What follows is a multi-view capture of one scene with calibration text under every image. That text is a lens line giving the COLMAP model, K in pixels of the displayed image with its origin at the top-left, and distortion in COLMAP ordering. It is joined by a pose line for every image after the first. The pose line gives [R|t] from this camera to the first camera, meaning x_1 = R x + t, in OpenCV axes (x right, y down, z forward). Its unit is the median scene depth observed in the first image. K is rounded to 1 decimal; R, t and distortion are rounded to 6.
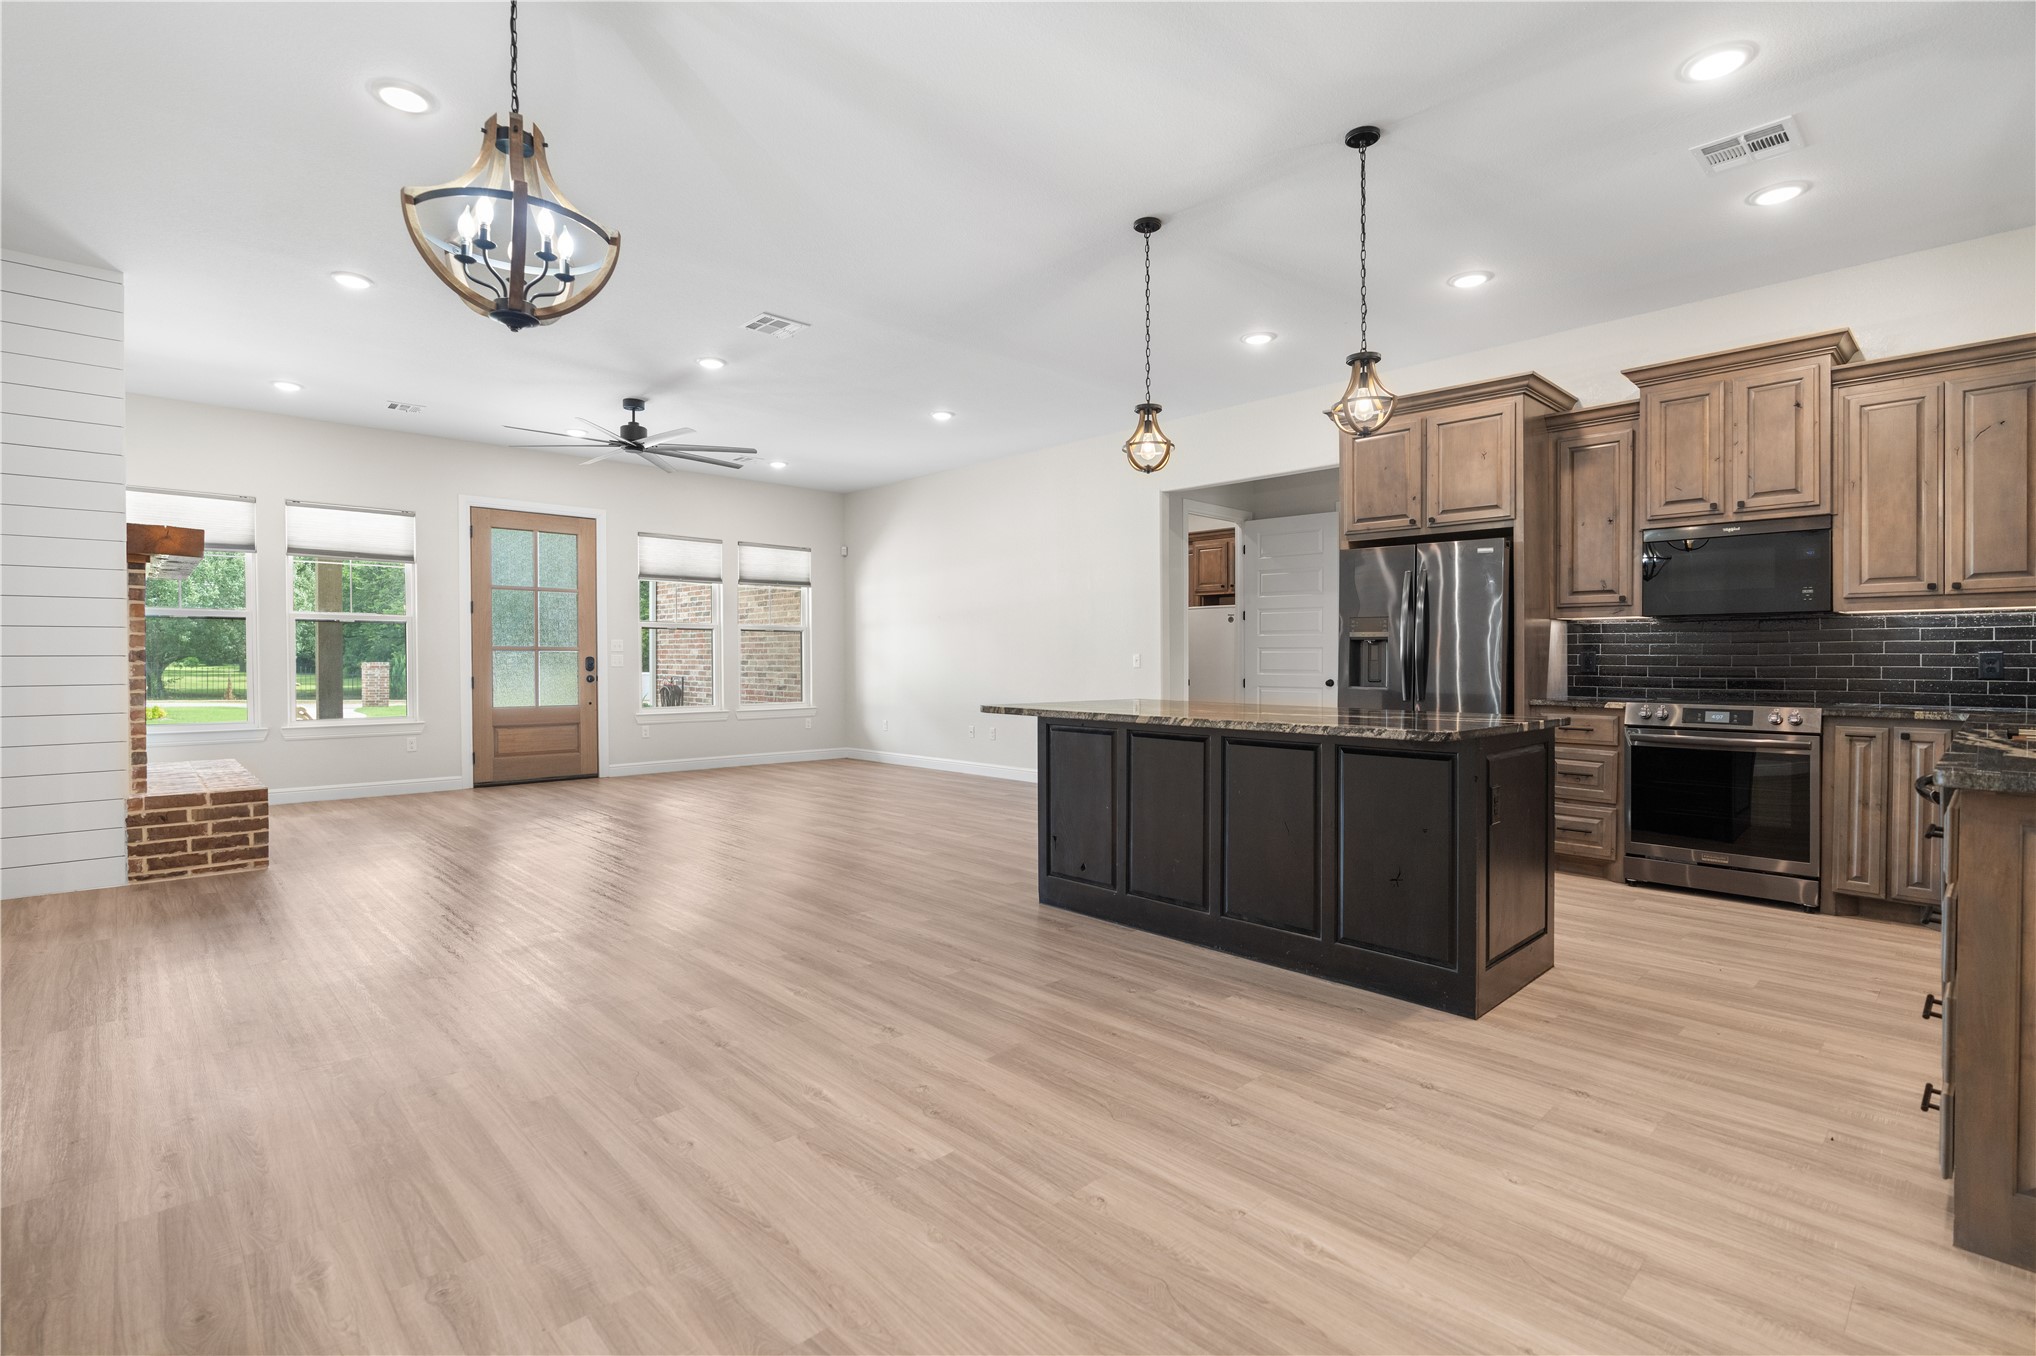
lens RADIAL K [[954.9, 0, 1012.2], [0, 954.9, 661.3], [0, 0, 1]] dist [-0.001784, -0.000067]
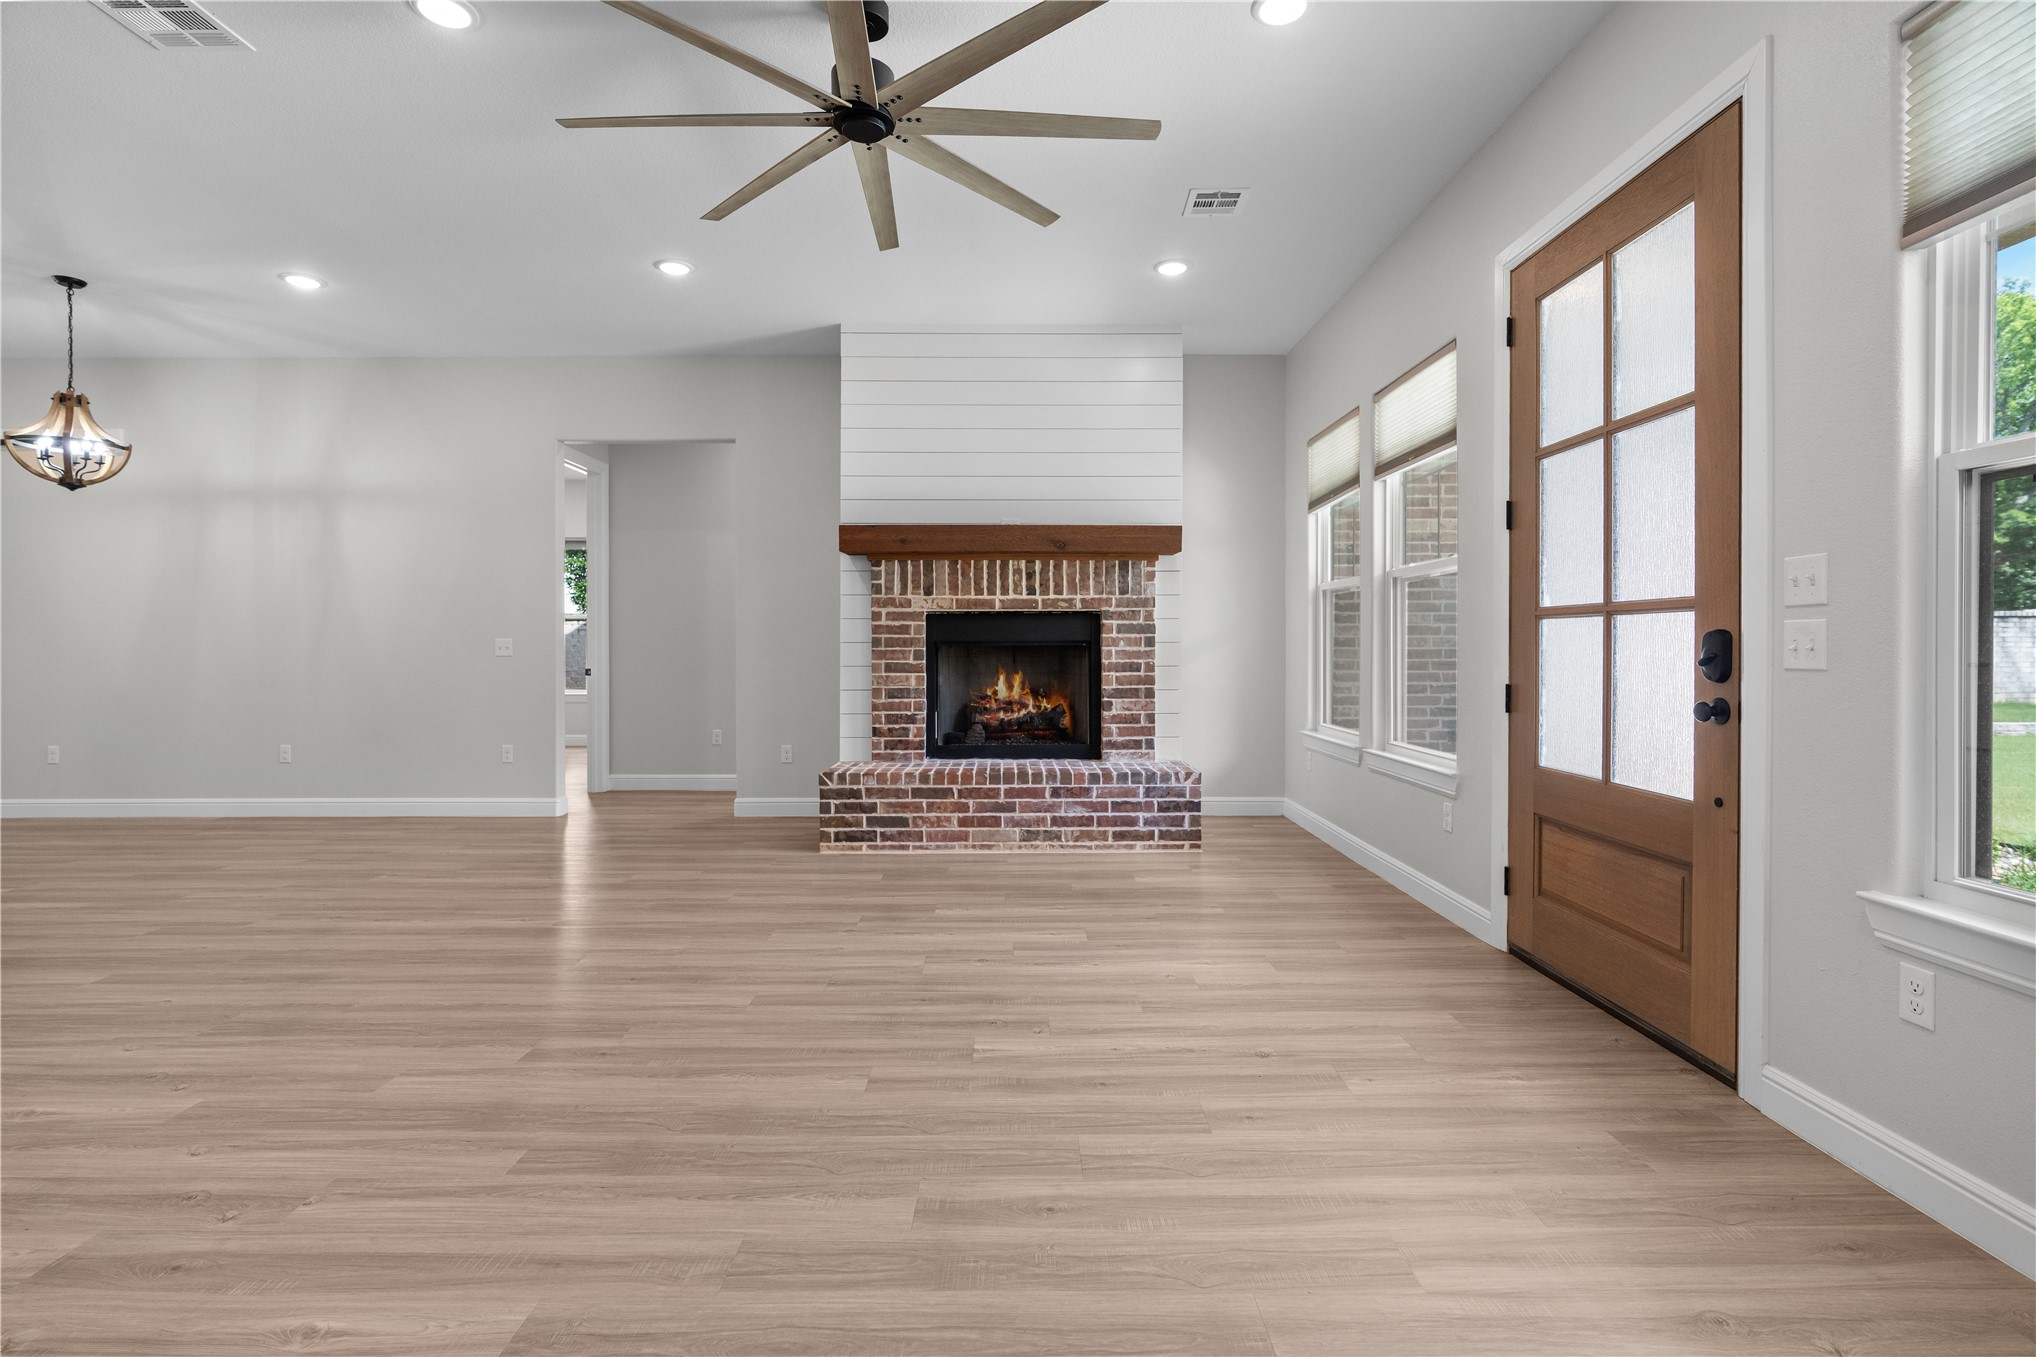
lens RADIAL K [[941.7, 0, 1022.4], [0, 941.7, 652.1], [0, 0, 1]] dist [-0.007738, 0.001195]
pose [[-0.683117, 0.003316, -0.730301, -0.219777], [-0.000352, 0.999988, 0.004869, 0.001006], [0.730309, 0.003583, -0.683108, 1.974702]]
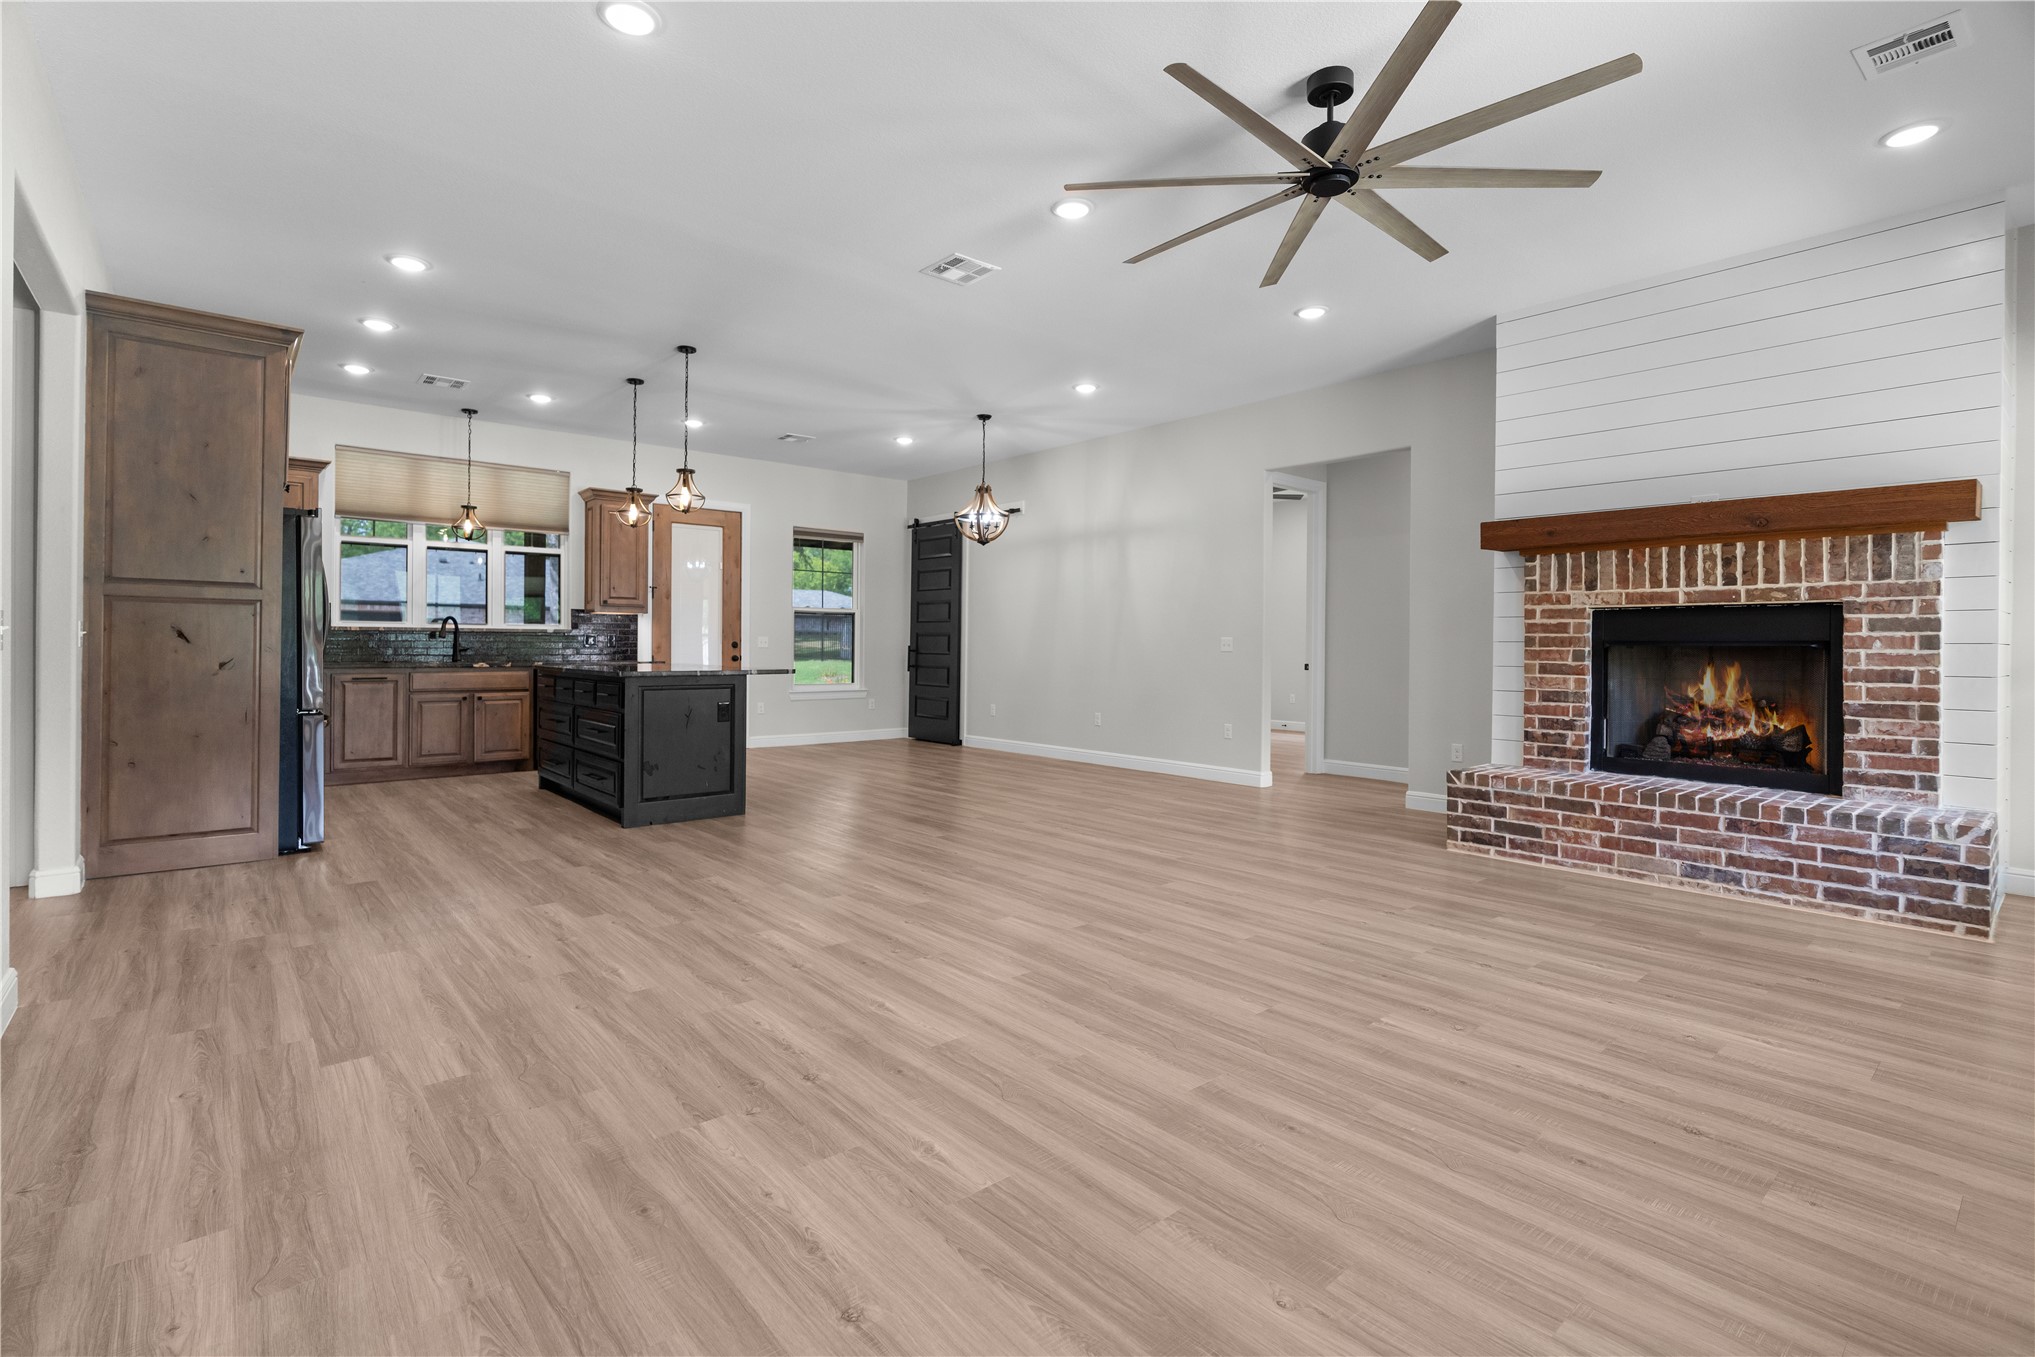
lens RADIAL K [[936.8, 0, 1014.7], [0, 936.8, 645.4], [0, 0, 1]] dist [-0.006351, 0.000710]
pose [[-0.998698, -0.008859, 0.050242, -0.398657], [-0.008711, 0.999957, 0.003166, 0.000891], [-0.050268, 0.002724, -0.998732, 2.174216]]
